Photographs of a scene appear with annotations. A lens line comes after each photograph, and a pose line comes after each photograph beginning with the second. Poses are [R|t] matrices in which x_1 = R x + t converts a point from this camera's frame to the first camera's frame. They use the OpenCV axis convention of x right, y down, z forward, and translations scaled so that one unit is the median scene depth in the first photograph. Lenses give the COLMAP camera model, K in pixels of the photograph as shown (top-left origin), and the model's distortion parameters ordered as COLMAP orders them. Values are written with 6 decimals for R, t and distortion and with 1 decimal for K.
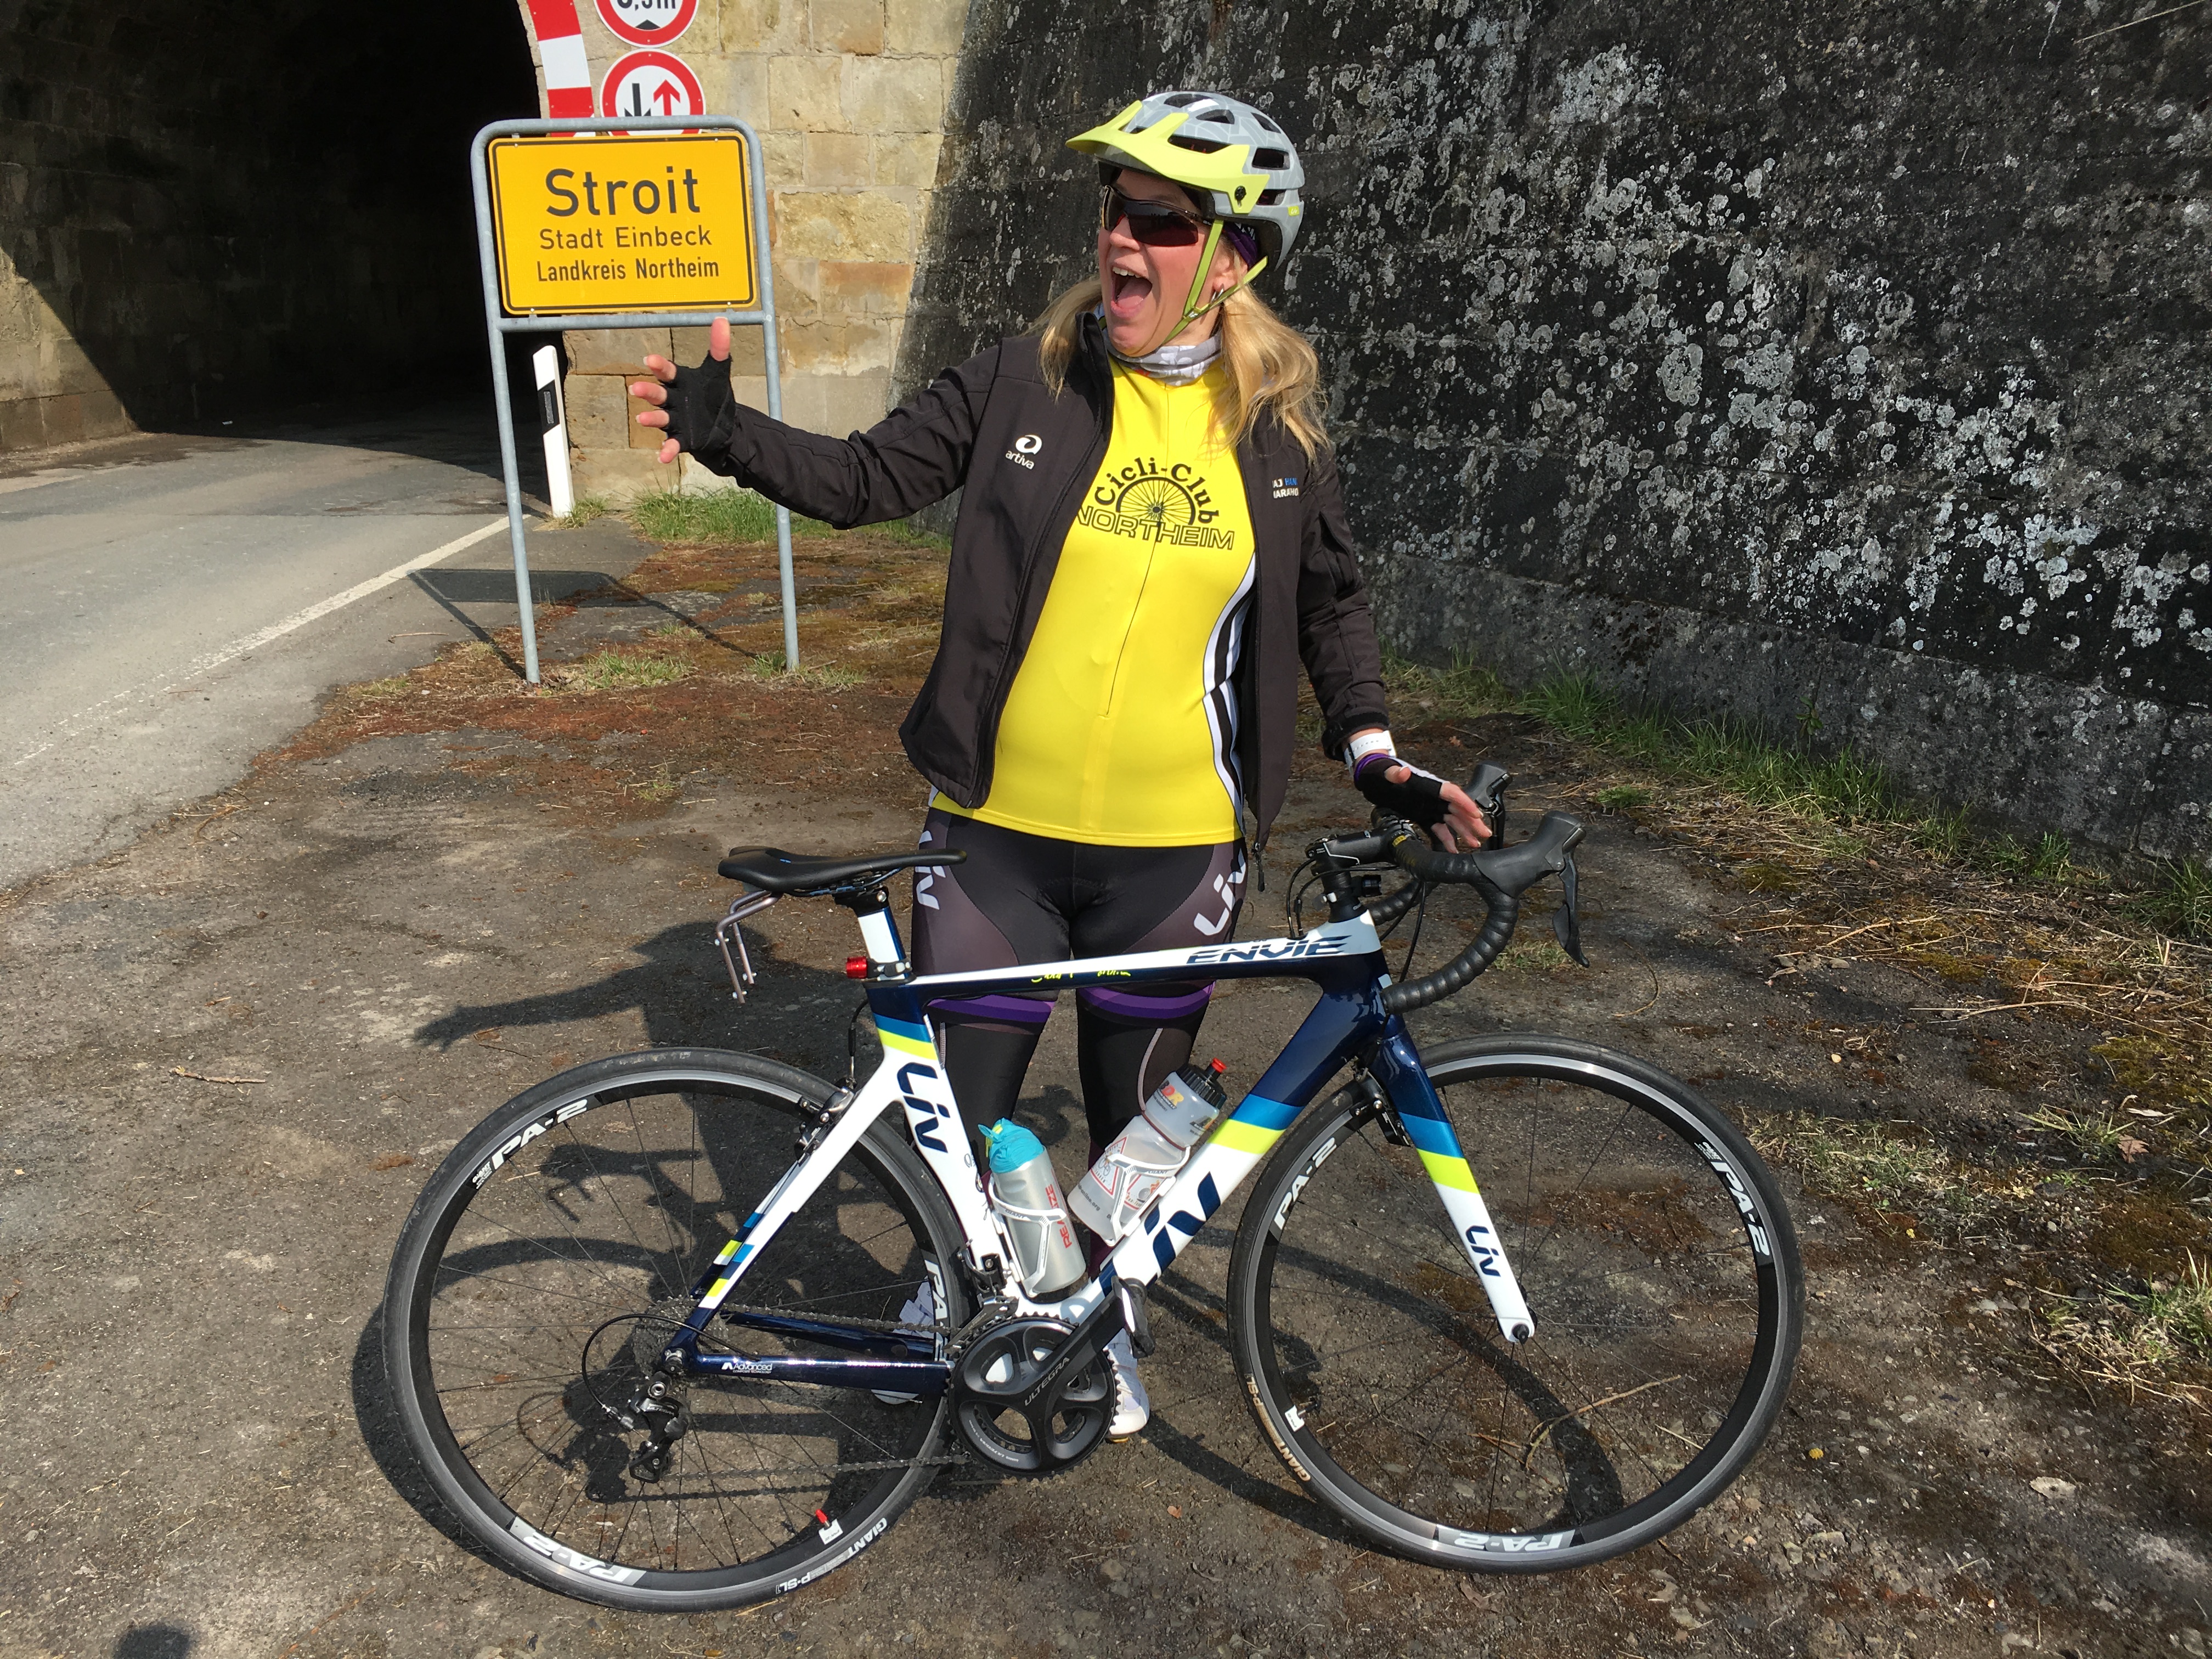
lens RADIAL K [[1892.5, 0, 1106.0], [0, 1892.5, 829.5], [0, 0, 1]] dist [0.083019, -0.110010]
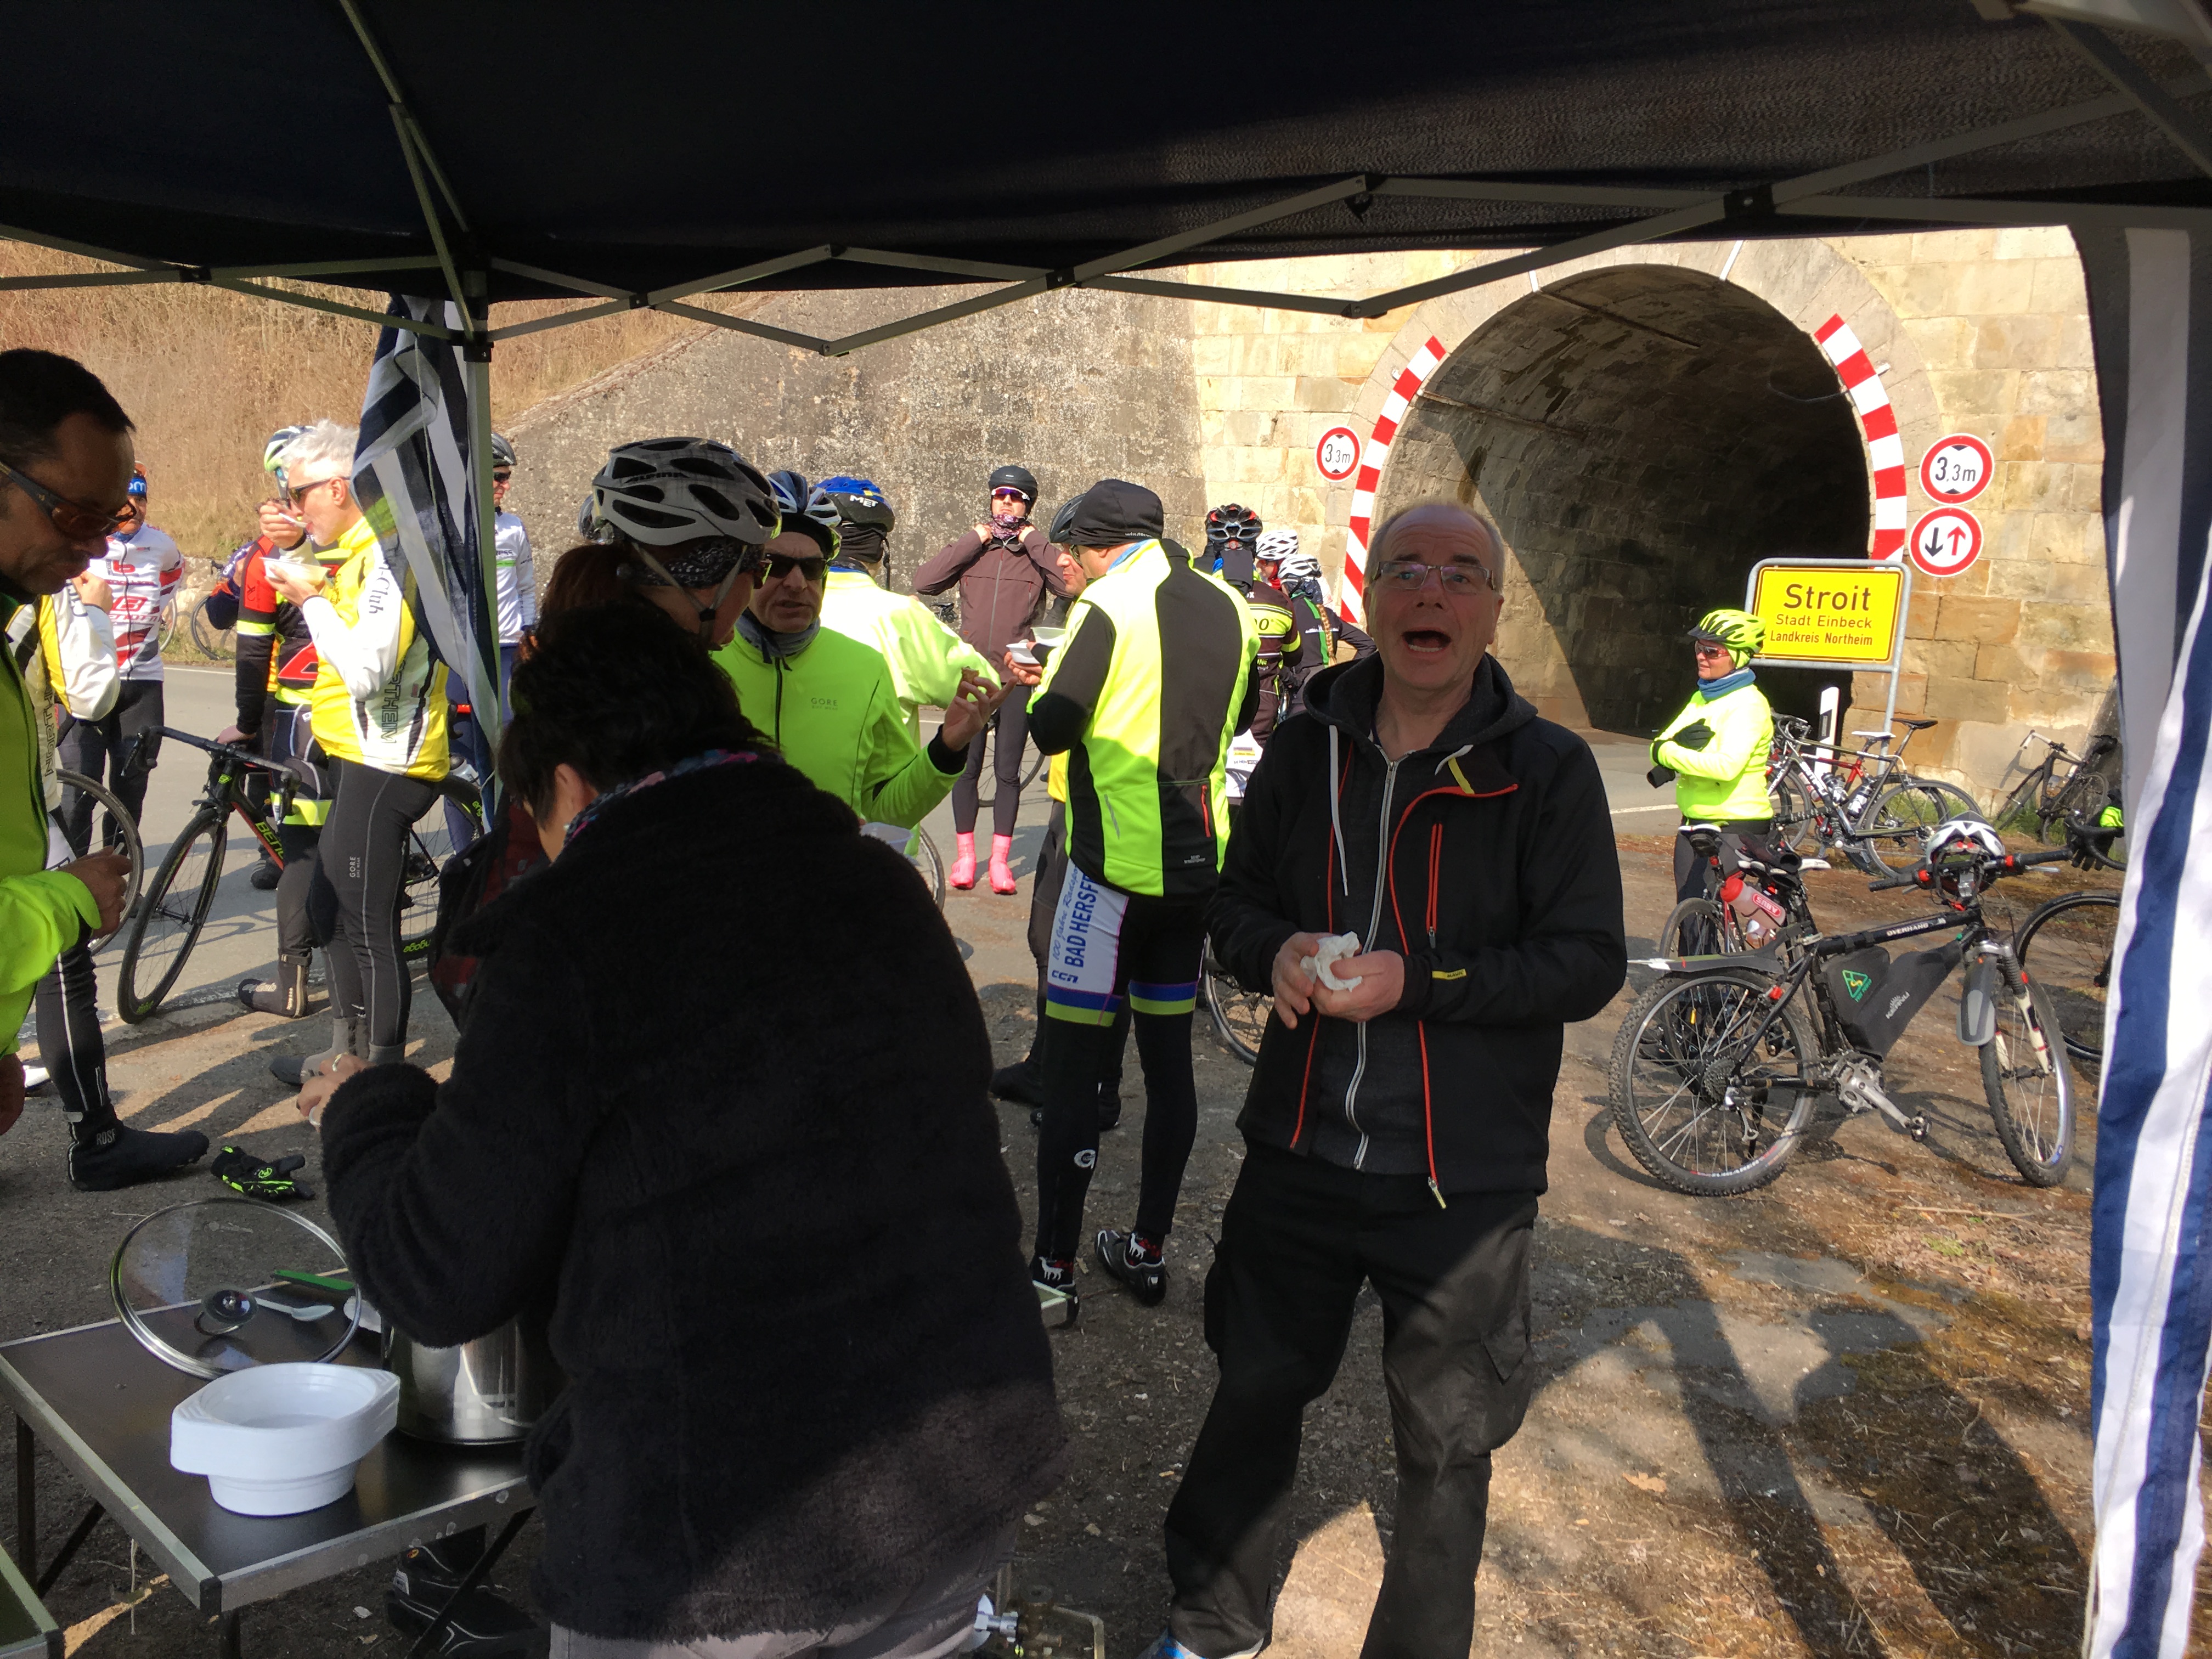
lens RADIAL K [[1872.6, 0, 1106.0], [0, 1872.6, 829.5], [0, 0, 1]] dist [0.083533, -0.111844]
pose [[0.734113, 0.150337, -0.662176, 0.296893], [-0.269419, 0.959626, -0.080819, 0.133337], [0.623292, 0.237733, 0.744977, -0.456589]]
